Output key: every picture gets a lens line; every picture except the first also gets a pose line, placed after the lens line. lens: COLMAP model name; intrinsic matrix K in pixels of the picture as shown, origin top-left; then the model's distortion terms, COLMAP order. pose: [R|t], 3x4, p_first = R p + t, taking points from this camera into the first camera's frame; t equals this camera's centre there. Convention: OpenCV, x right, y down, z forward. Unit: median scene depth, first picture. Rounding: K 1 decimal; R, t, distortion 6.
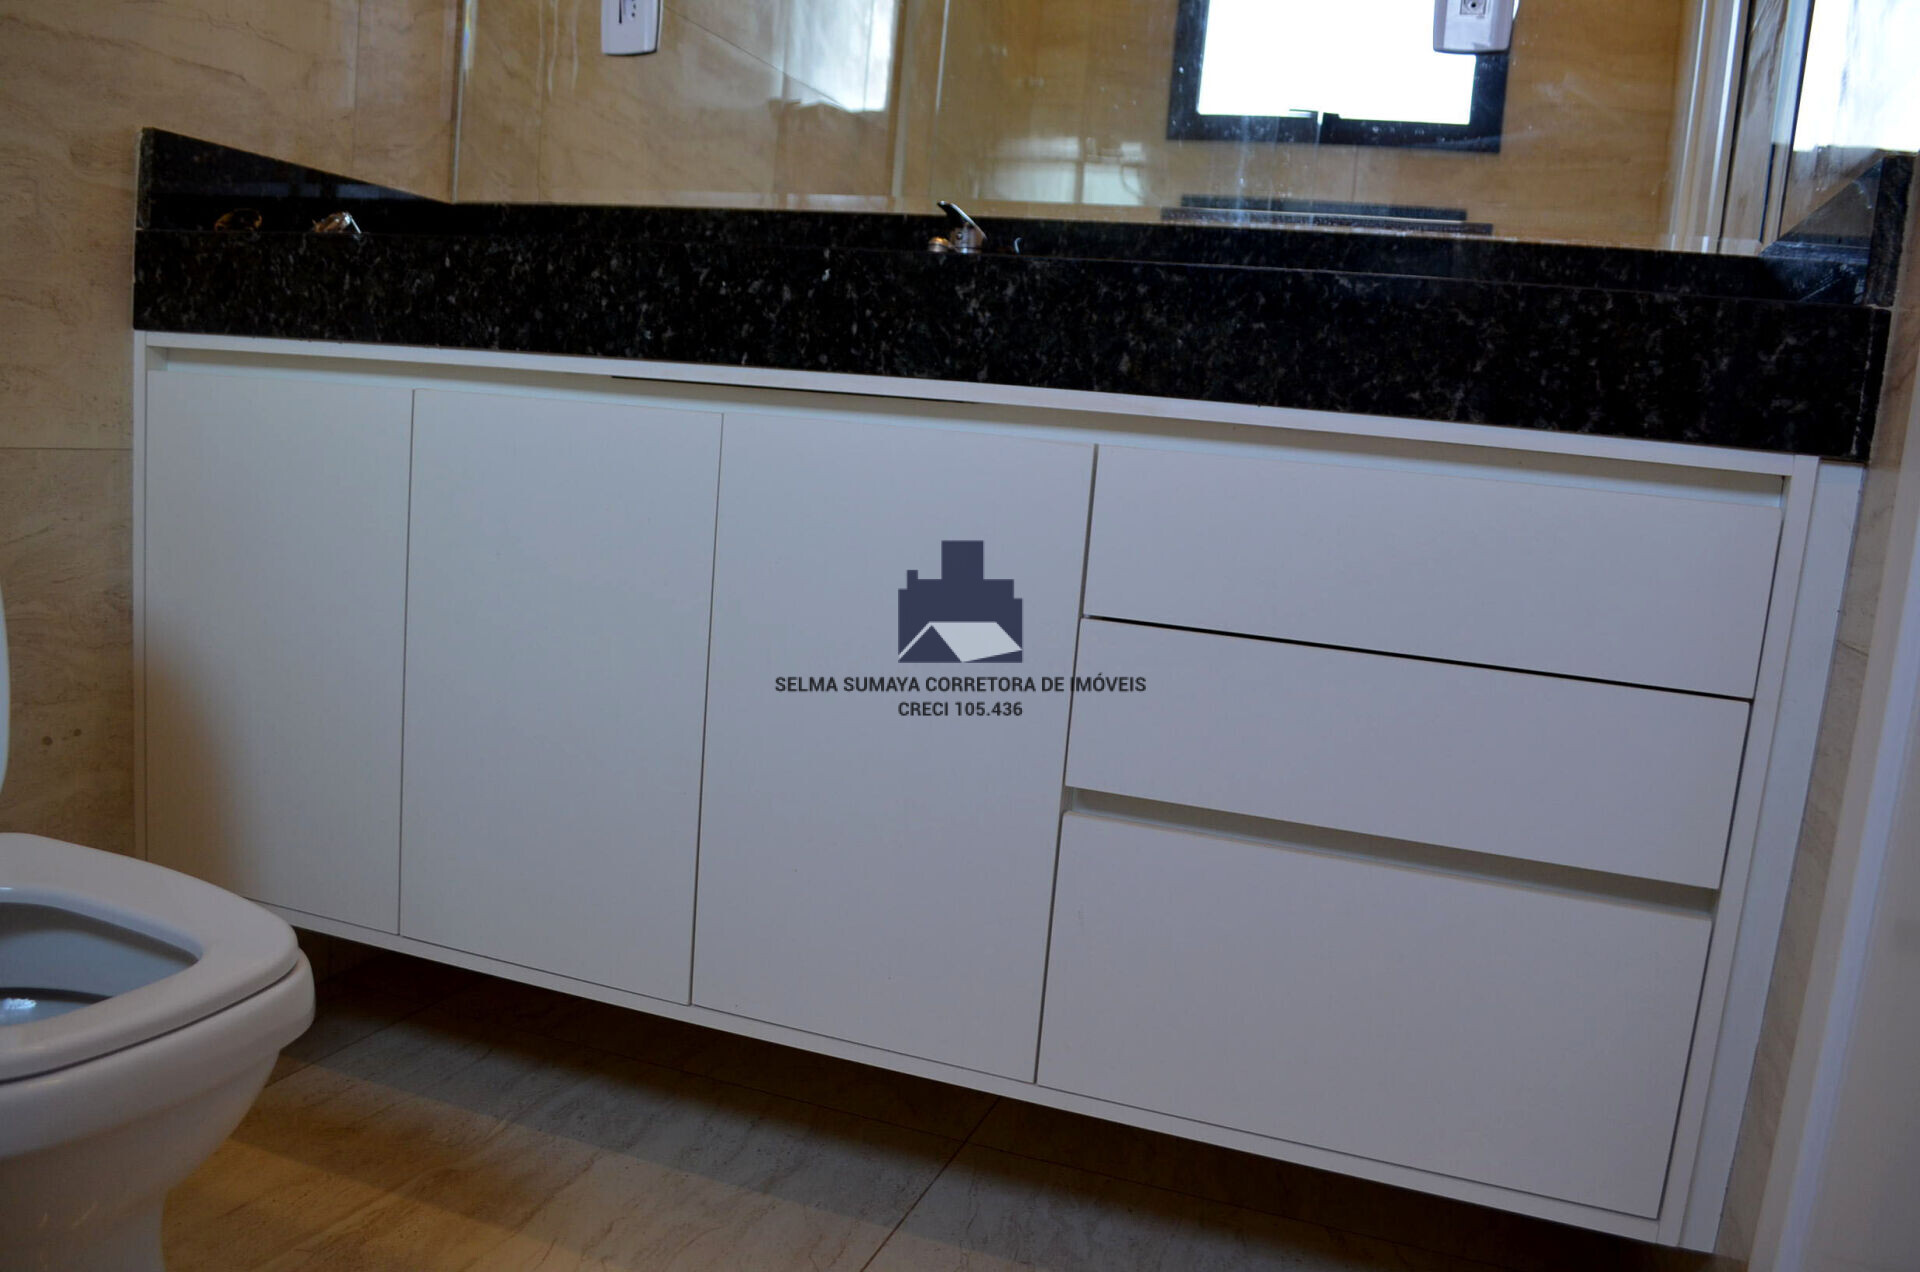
lens RADIAL K [[1501.0, 0, 945.2], [0, 1501.0, 636.6], [0, 0, 1]] dist [-0.080685, 0.009186]
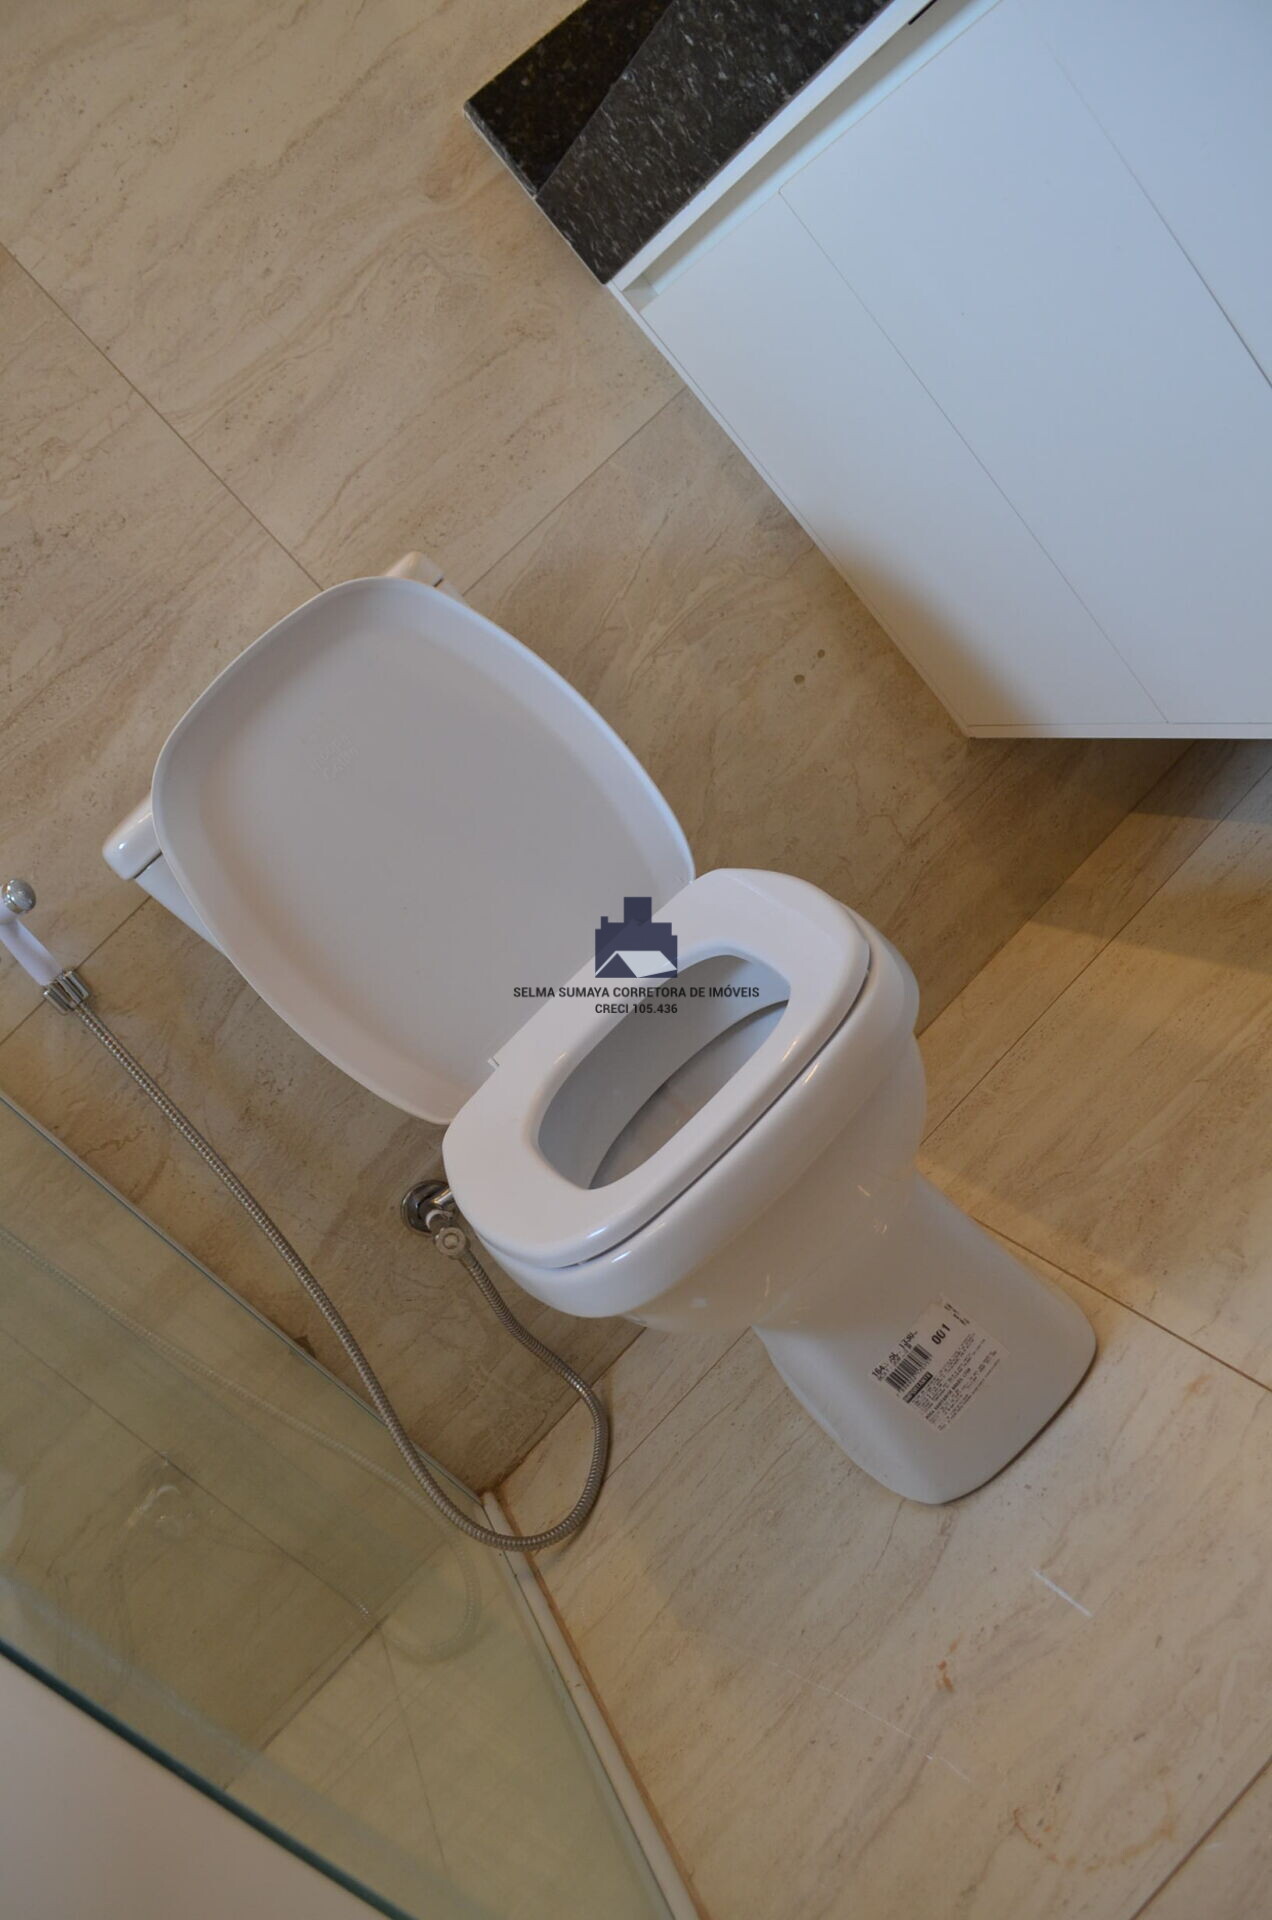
lens RADIAL K [[1501.0, 0, 630.5], [0, 1501.0, 972.3], [0, 0, 1]] dist [-0.080685, 0.009186]
pose [[0.461035, -0.156044, -0.873555, 0.236222], [0.608791, 0.771834, 0.183427, -0.037672], [0.645617, -0.616378, 0.450840, 0.351492]]
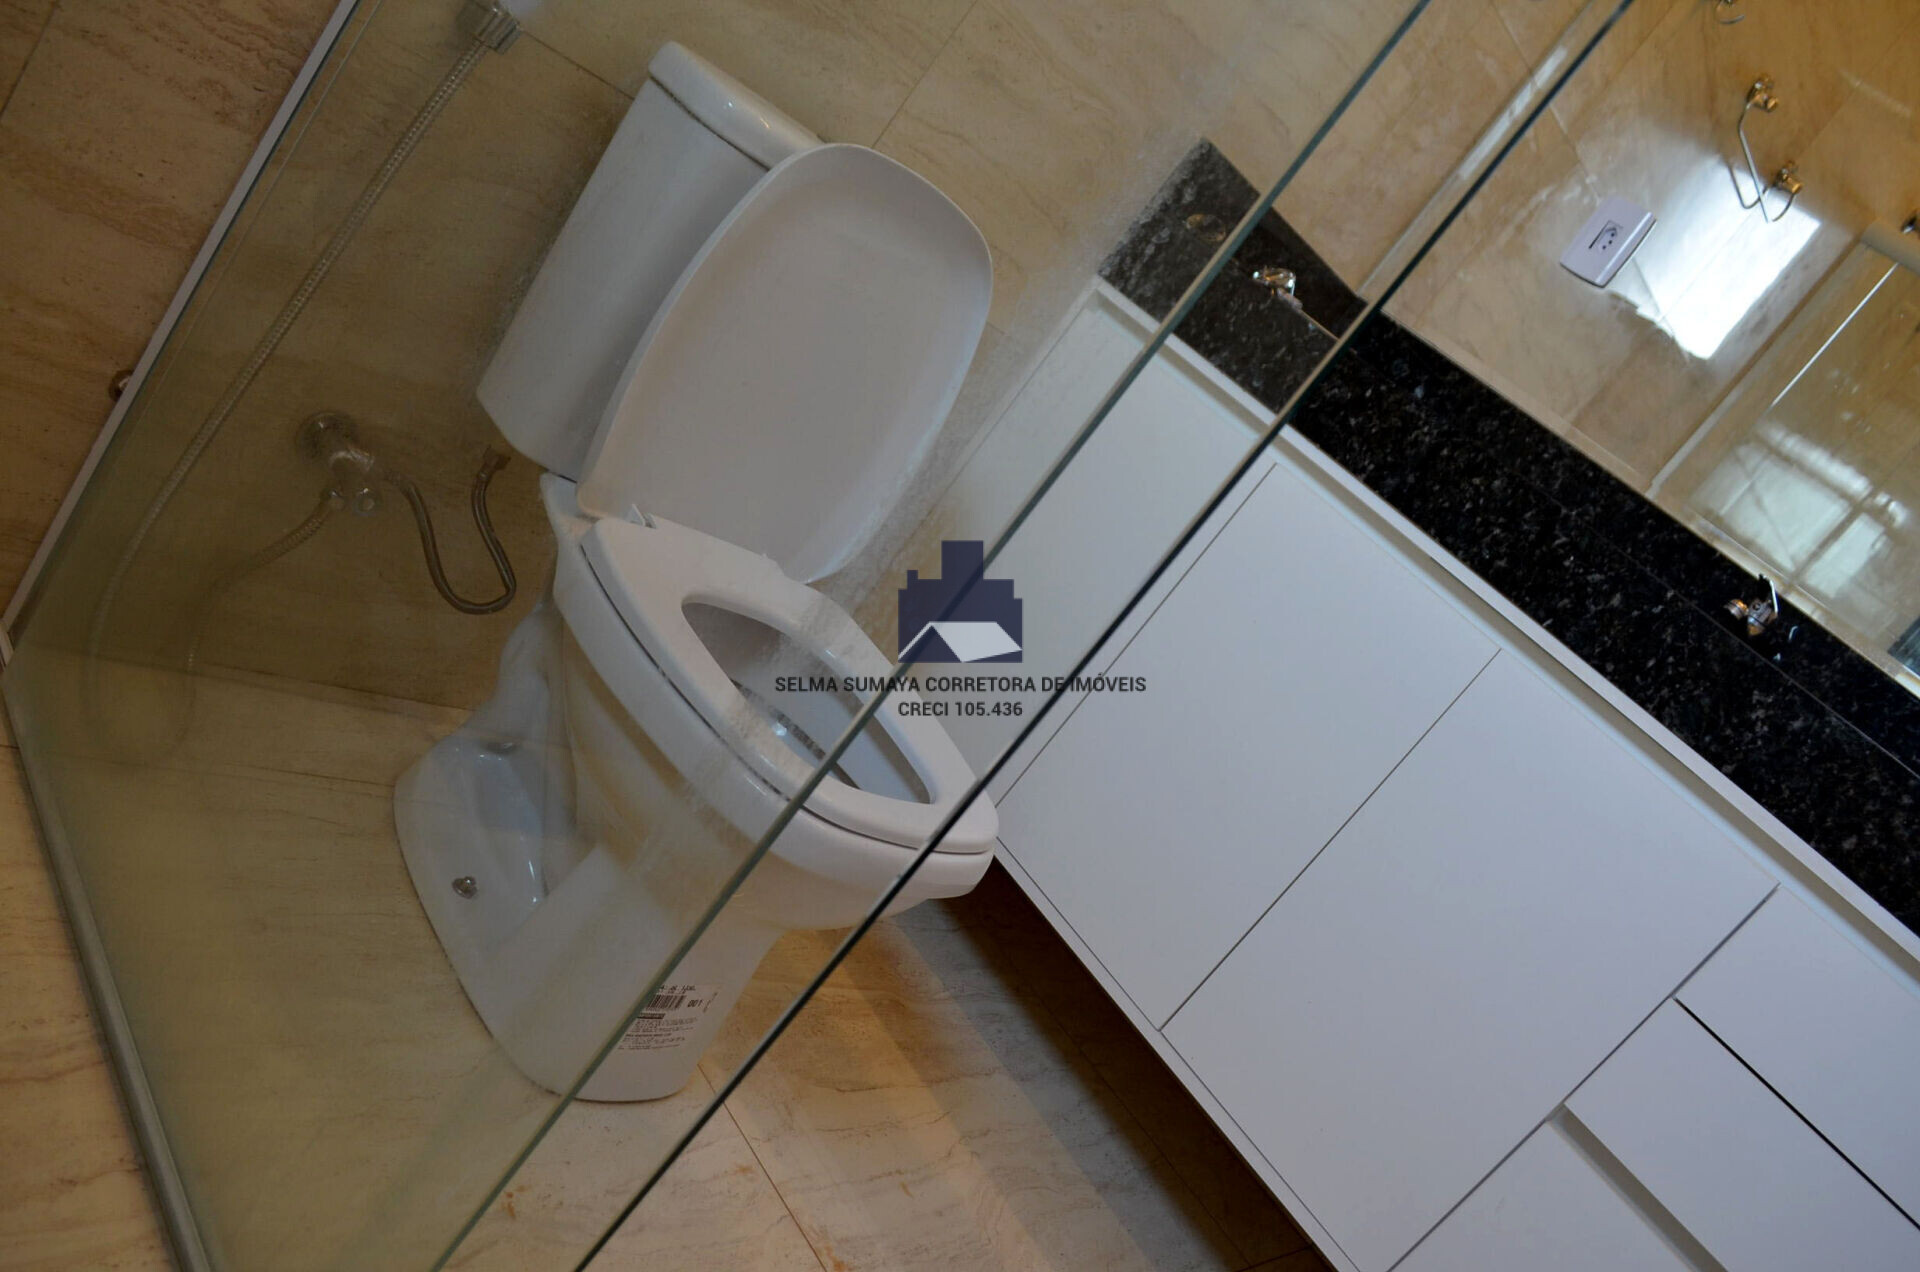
lens RADIAL K [[1501.0, 0, 958.9], [0, 1501.0, 637.1], [0, 0, 1]] dist [-0.080685, 0.009186]
pose [[0.765999, 0.581366, -0.274334, -0.153708], [-0.580631, 0.808853, 0.092868, -0.020443], [0.275886, 0.088150, 0.957140, -0.193305]]
